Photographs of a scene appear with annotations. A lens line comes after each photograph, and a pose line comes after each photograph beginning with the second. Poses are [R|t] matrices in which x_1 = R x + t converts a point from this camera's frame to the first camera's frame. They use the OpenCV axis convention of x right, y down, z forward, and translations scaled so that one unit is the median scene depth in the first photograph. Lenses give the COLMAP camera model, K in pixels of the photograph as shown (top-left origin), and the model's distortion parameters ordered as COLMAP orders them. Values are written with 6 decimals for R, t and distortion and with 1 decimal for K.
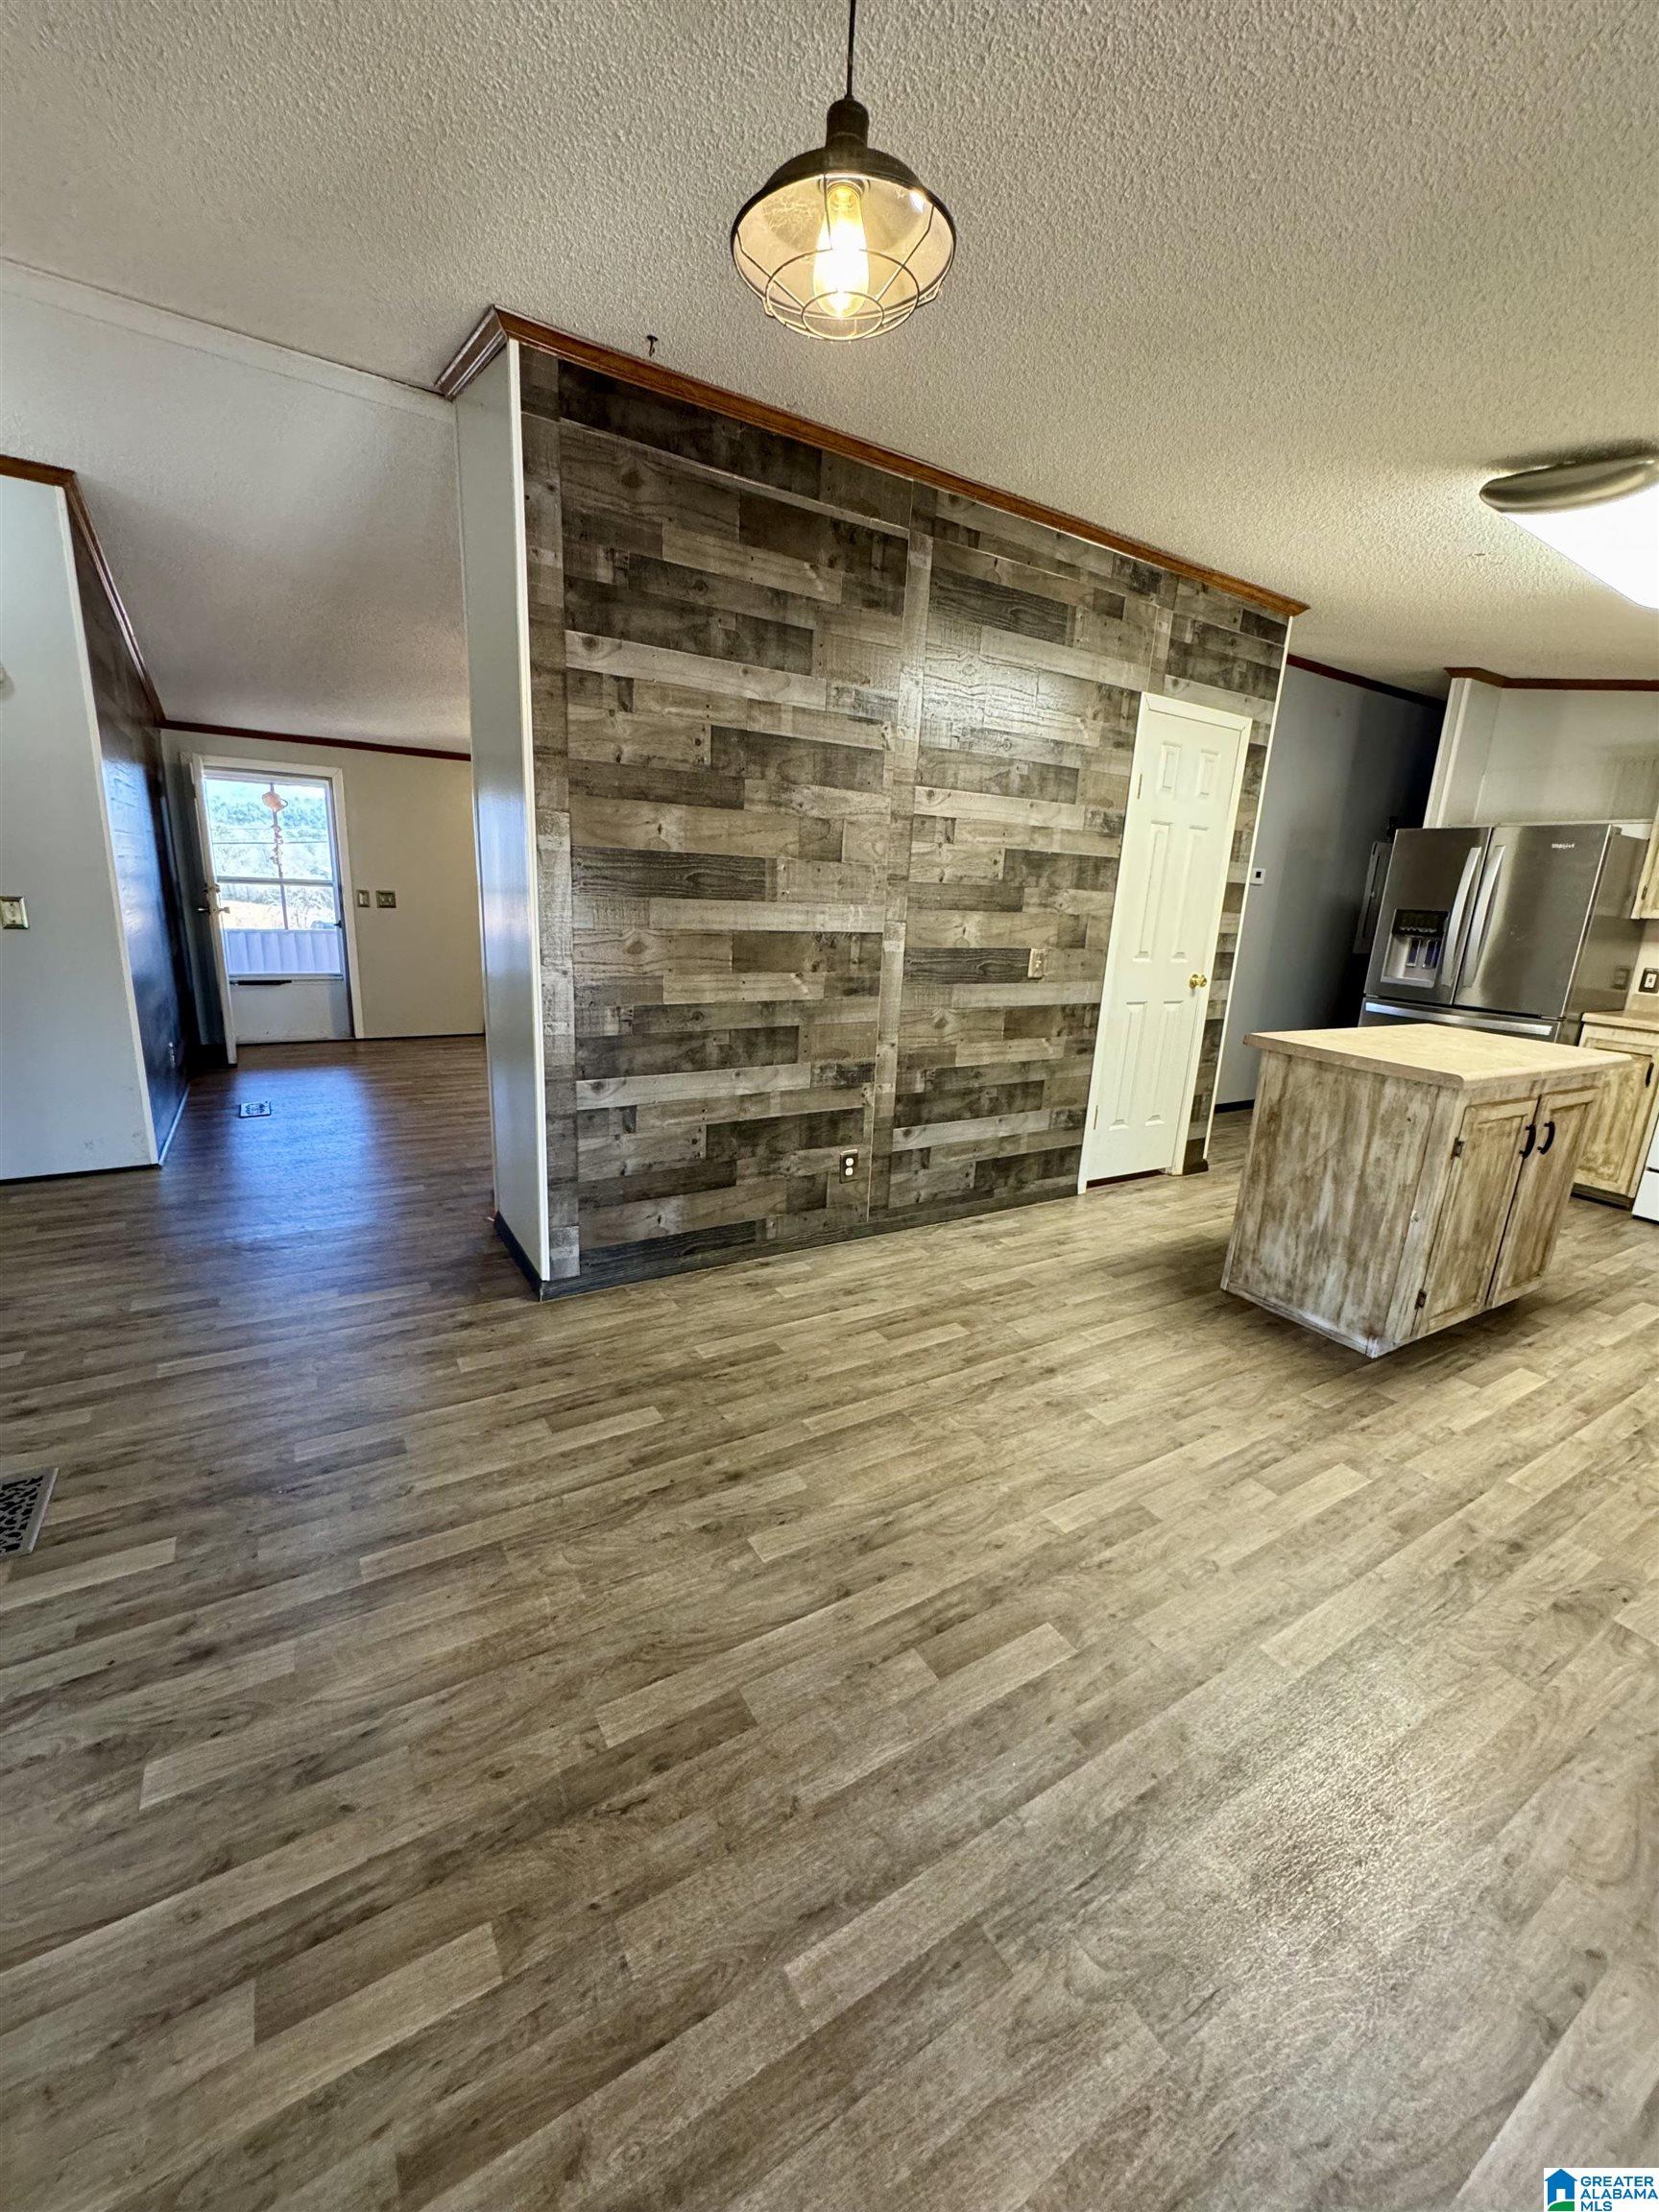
lens RADIAL K [[883.3, 0, 828.6], [0, 883.3, 1107.8], [0, 0, 1]] dist [-0.001541, 0.000111]
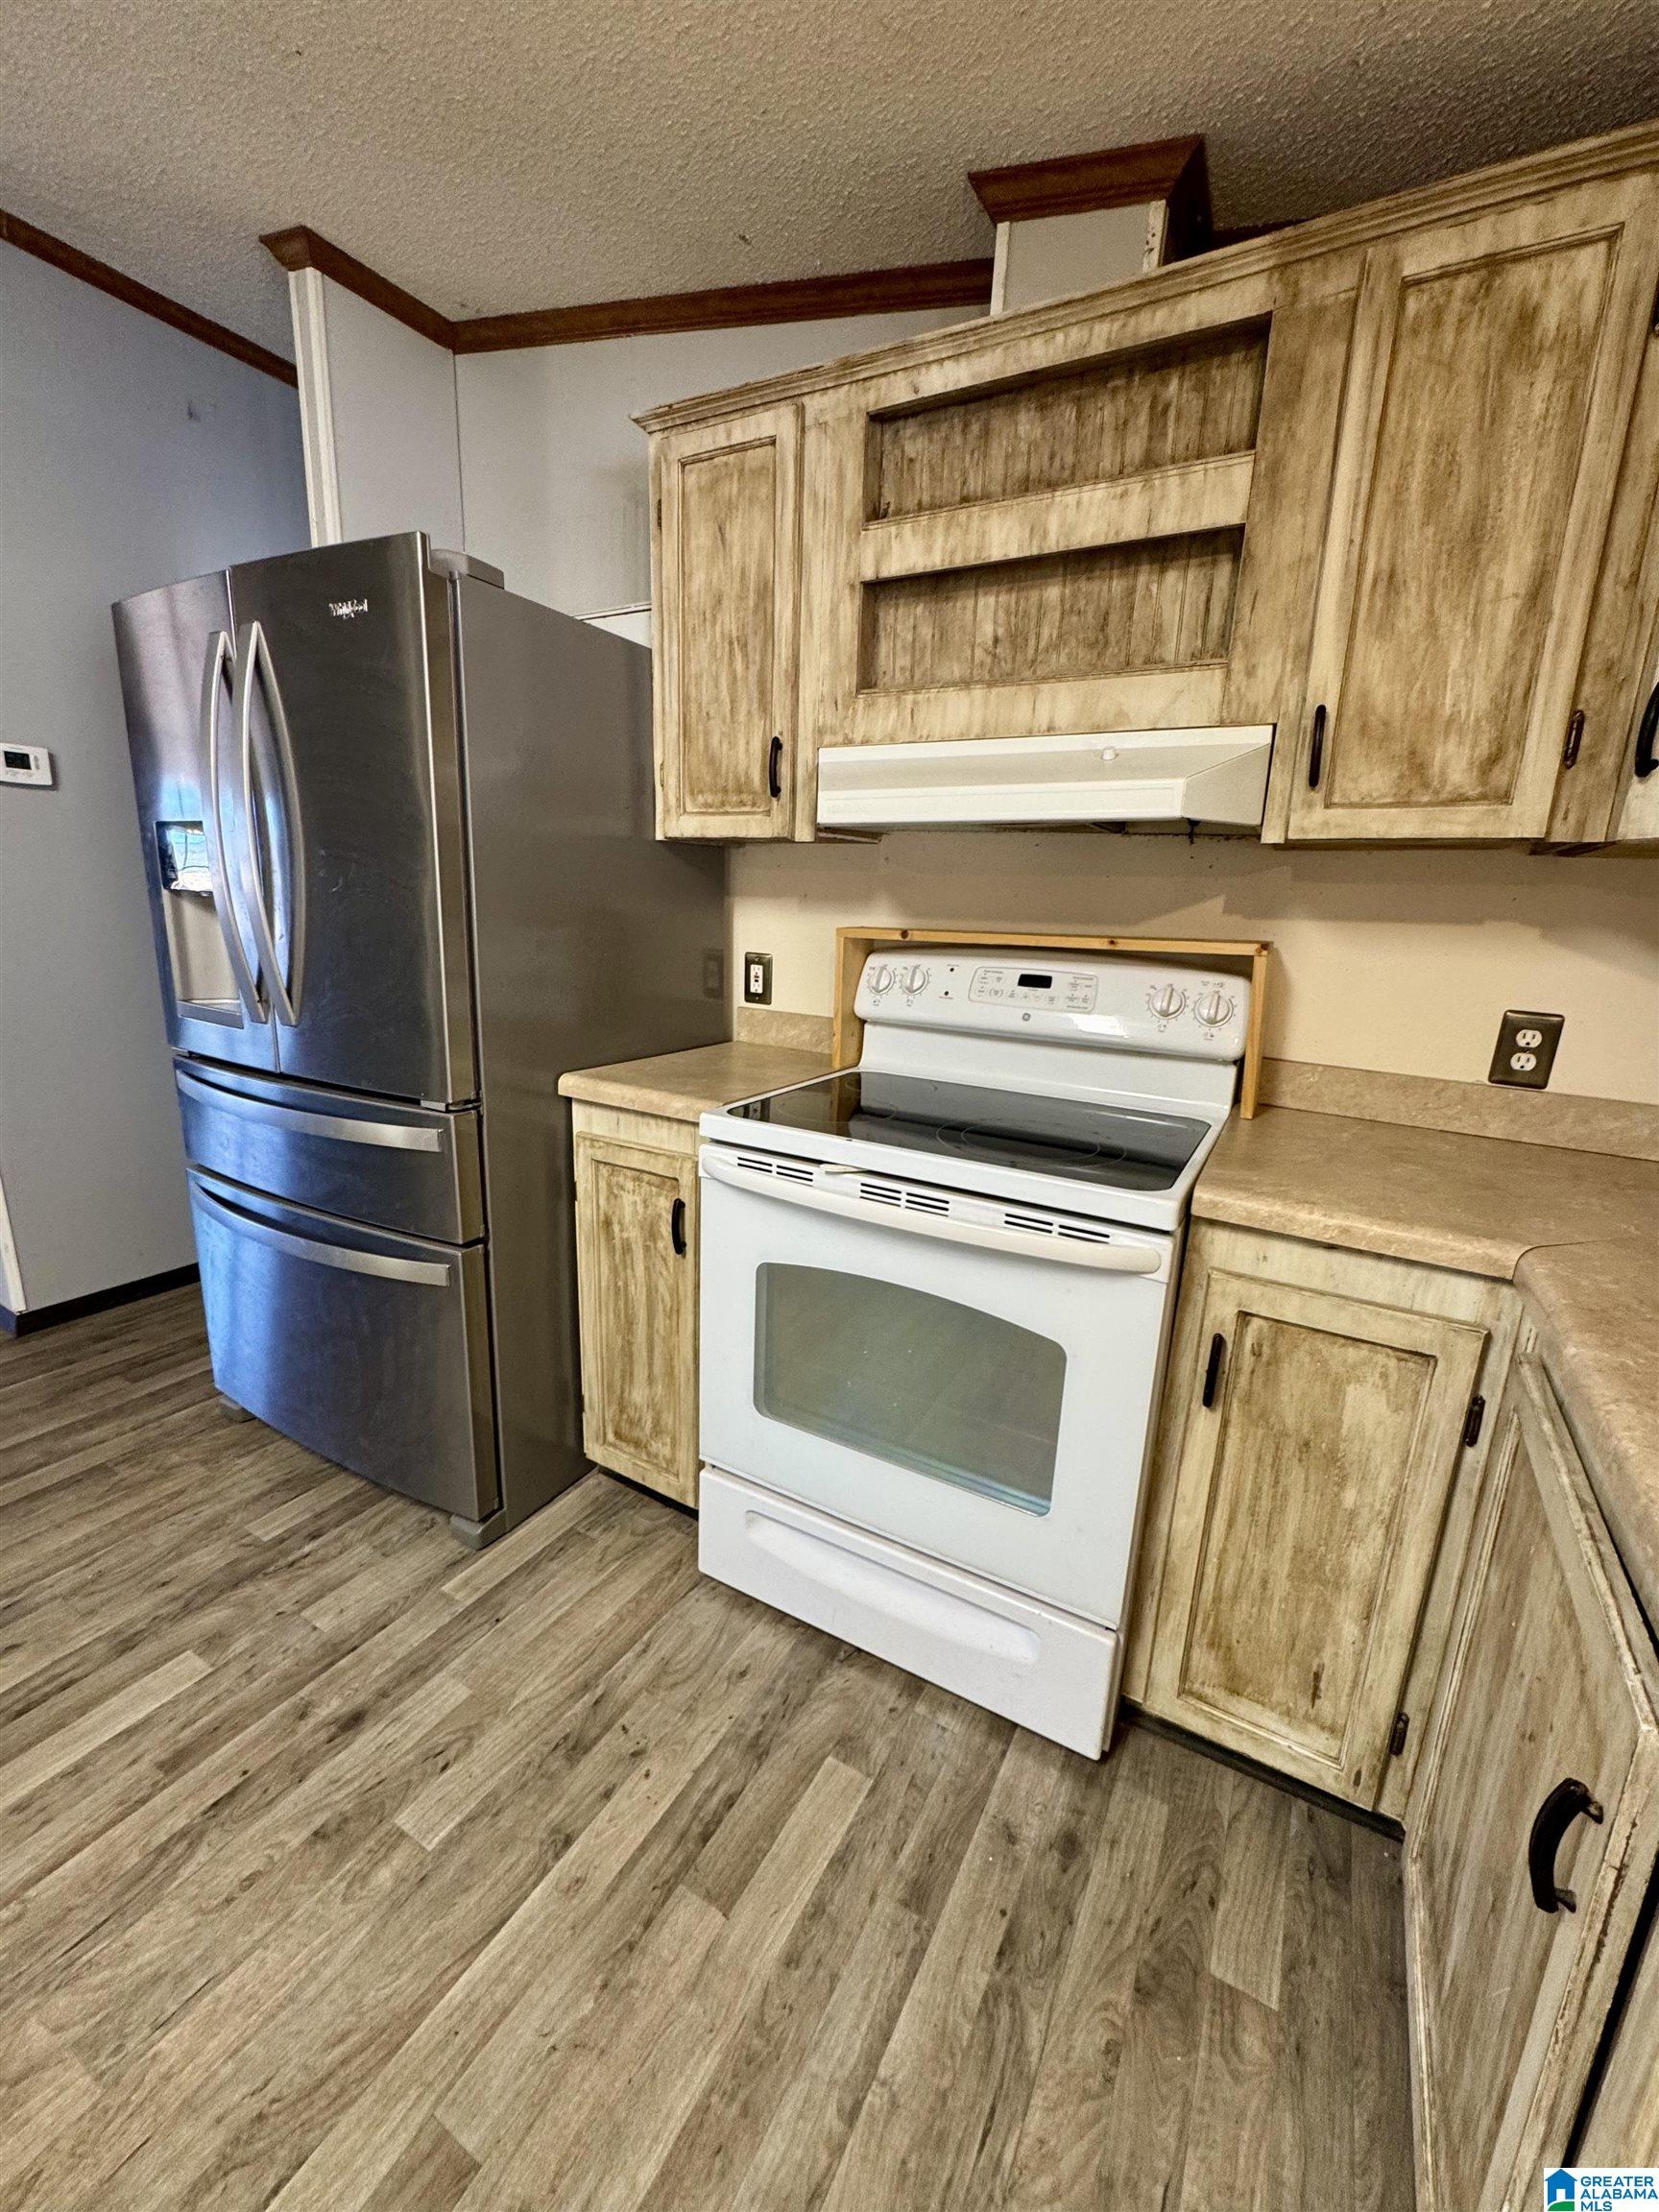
lens RADIAL K [[883.3, 0, 828.6], [0, 883.3, 1107.8], [0, 0, 1]] dist [-0.001541, 0.000111]
pose [[0.877352, -0.125006, 0.463279, 1.278525], [0.121463, 0.991883, 0.037612, -0.153385], [-0.464220, 0.023272, 0.885414, 0.974240]]
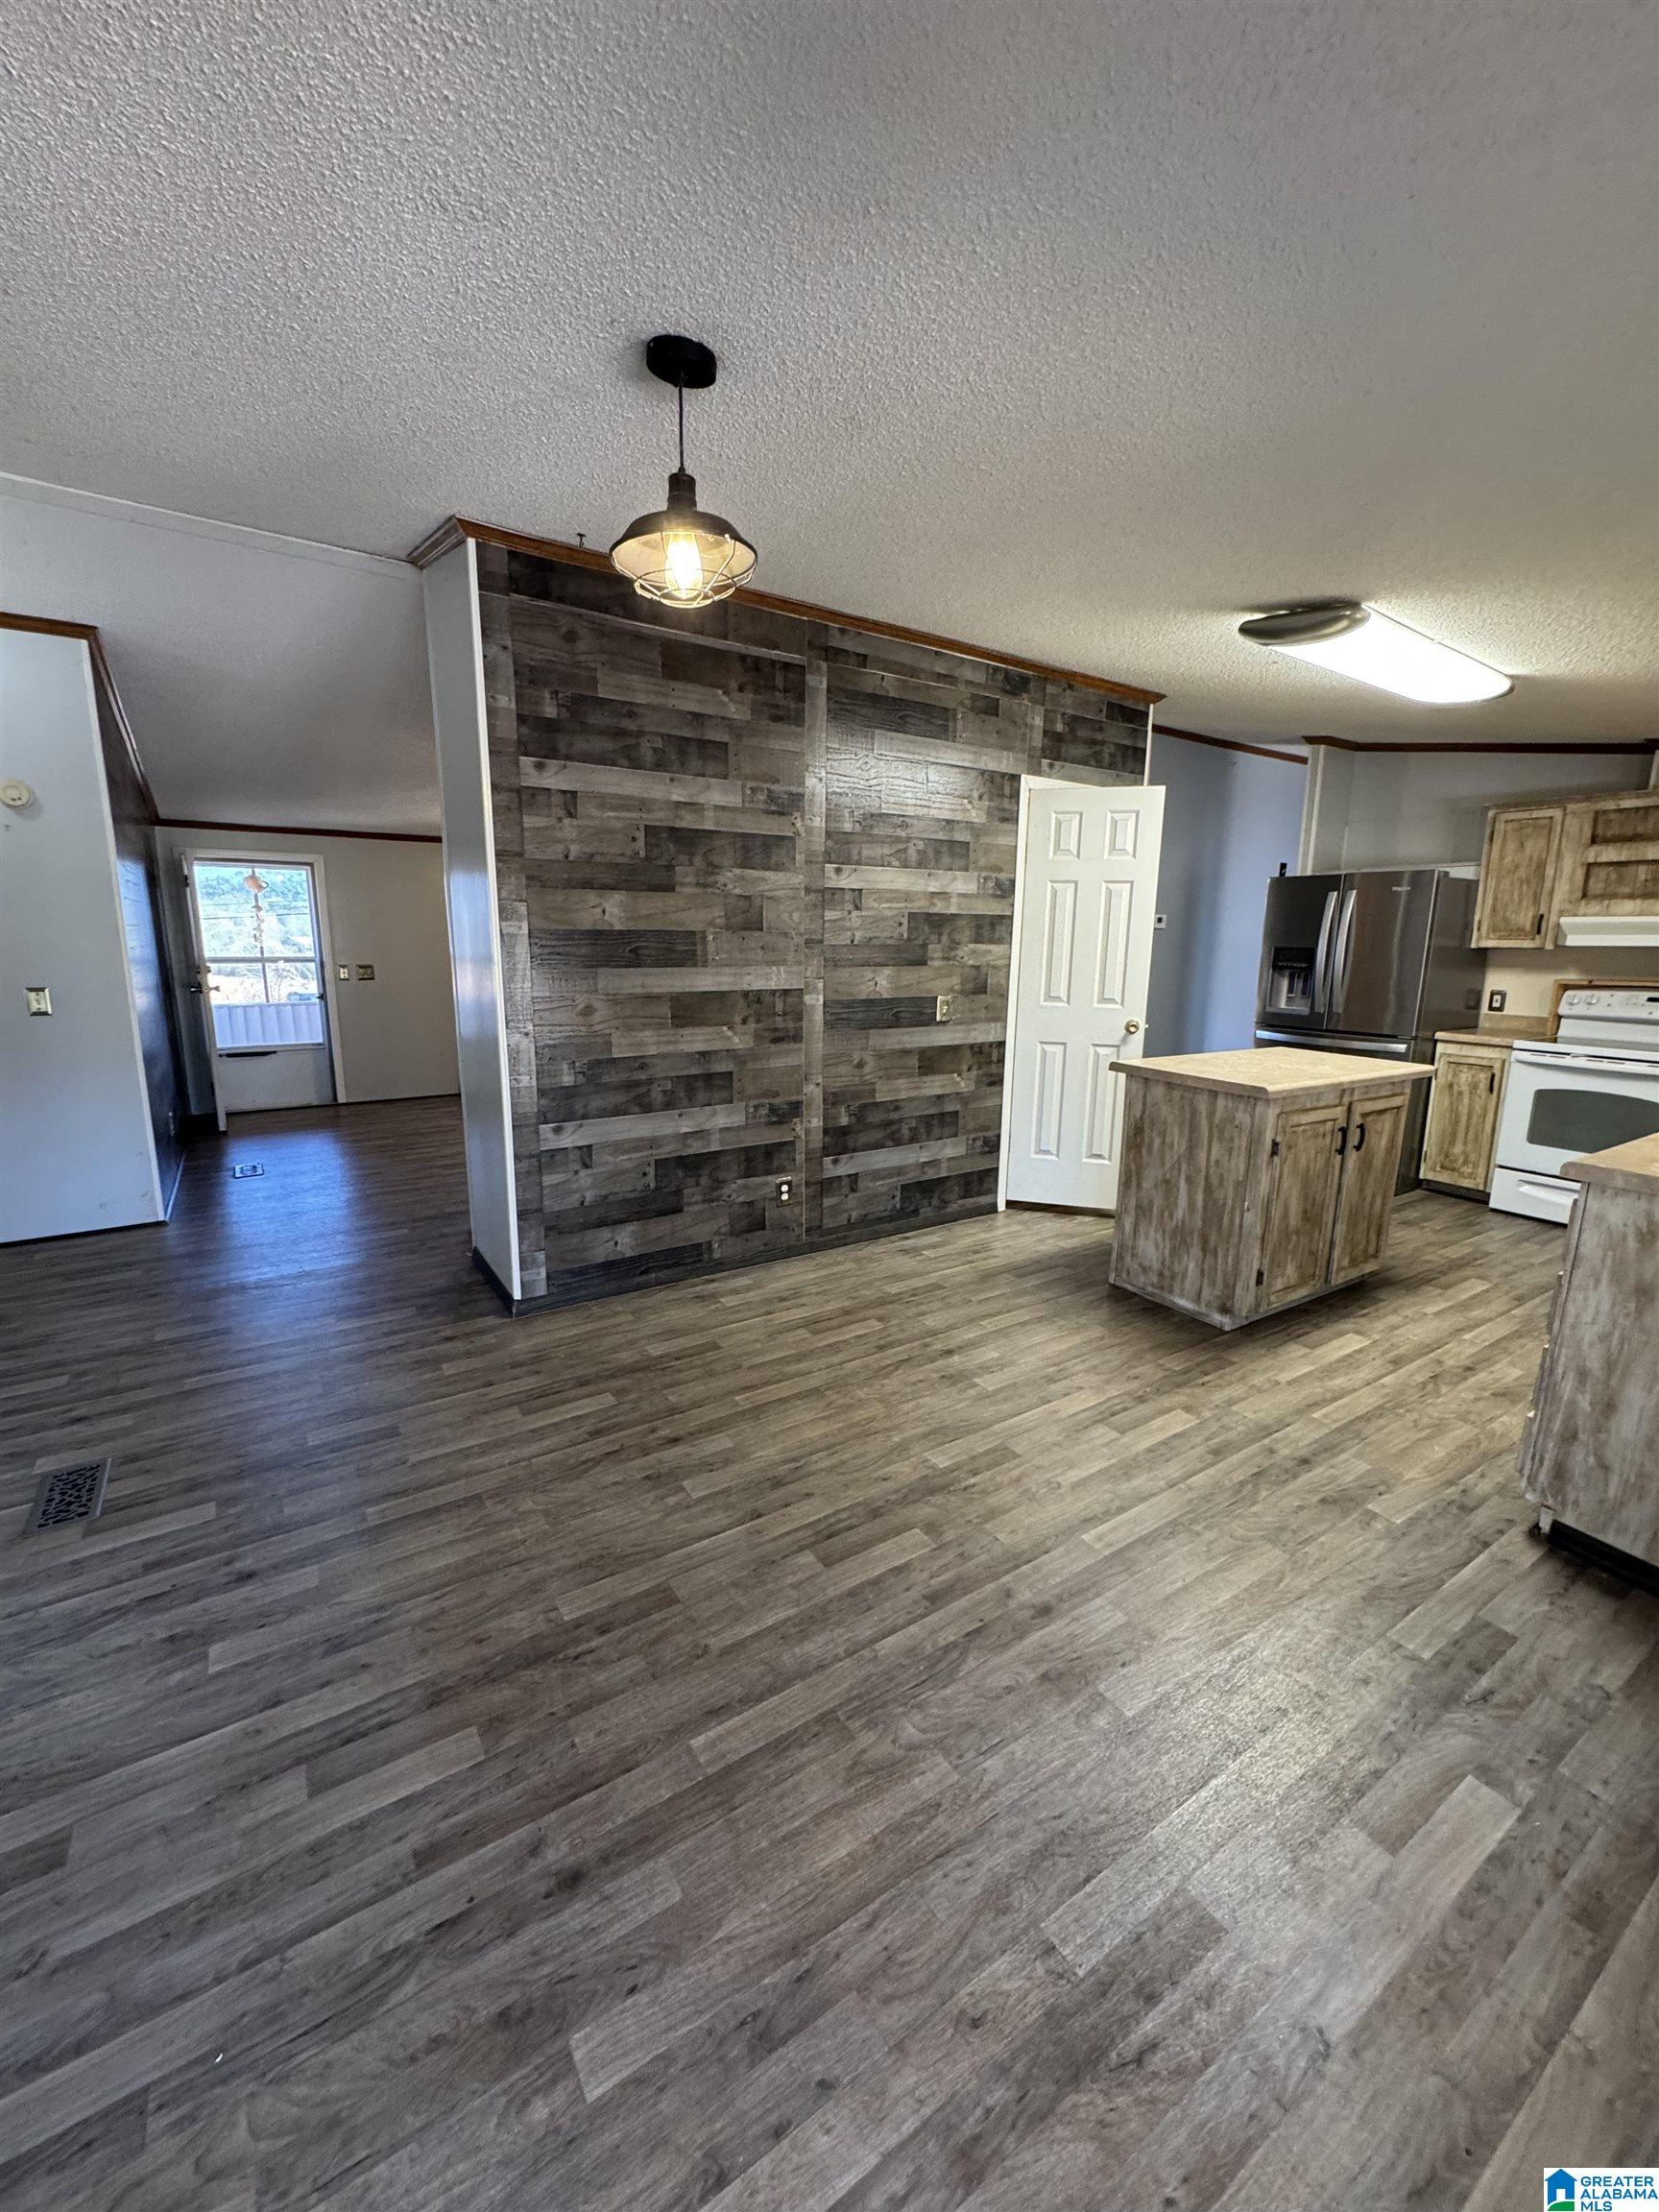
lens RADIAL K [[886.4, 0, 828.3], [0, 886.4, 1106.8], [0, 0, 1]] dist [-0.001740, 0.000075]
pose [[0.998853, -0.042942, 0.021177, 0.077539], [0.044067, 0.997463, -0.055912, 0.029358], [-0.018722, 0.056781, 0.998211, -0.193144]]
